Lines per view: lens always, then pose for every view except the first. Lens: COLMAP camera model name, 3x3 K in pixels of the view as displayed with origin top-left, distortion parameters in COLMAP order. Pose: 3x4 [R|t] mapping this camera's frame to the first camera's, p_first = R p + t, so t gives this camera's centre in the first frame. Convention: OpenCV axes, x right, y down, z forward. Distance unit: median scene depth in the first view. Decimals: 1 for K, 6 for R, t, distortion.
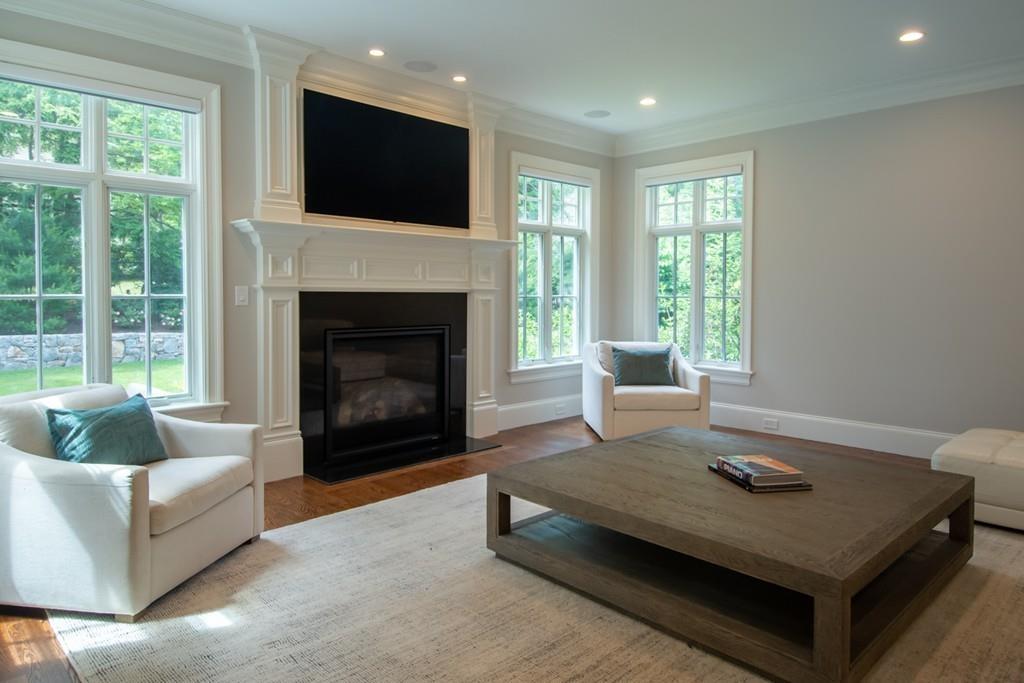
lens RADIAL K [[642.9, 0, 513.2], [0, 642.9, 306.0], [0, 0, 1]] dist [0.039496, 0.000636]
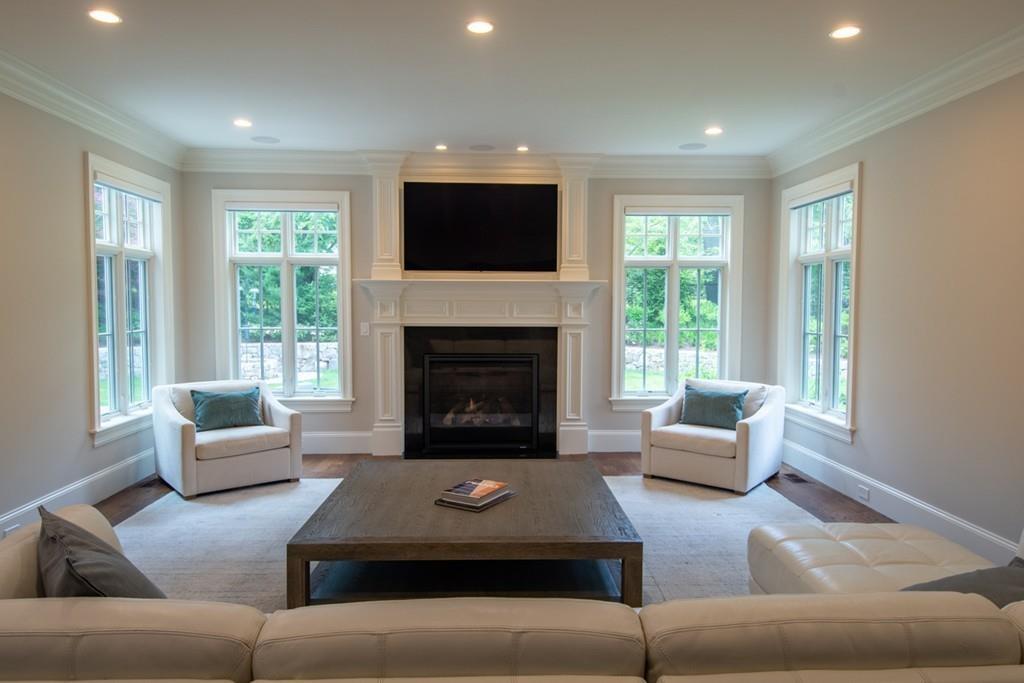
lens RADIAL K [[642.9, 0, 510.4], [0, 642.9, 340.3], [0, 0, 1]] dist [0.039496, 0.000636]
pose [[0.751175, 0.035003, -0.659175, 0.633580], [-0.015174, 0.999245, 0.035770, -0.037359], [0.659929, -0.016867, 0.751139, 0.080317]]
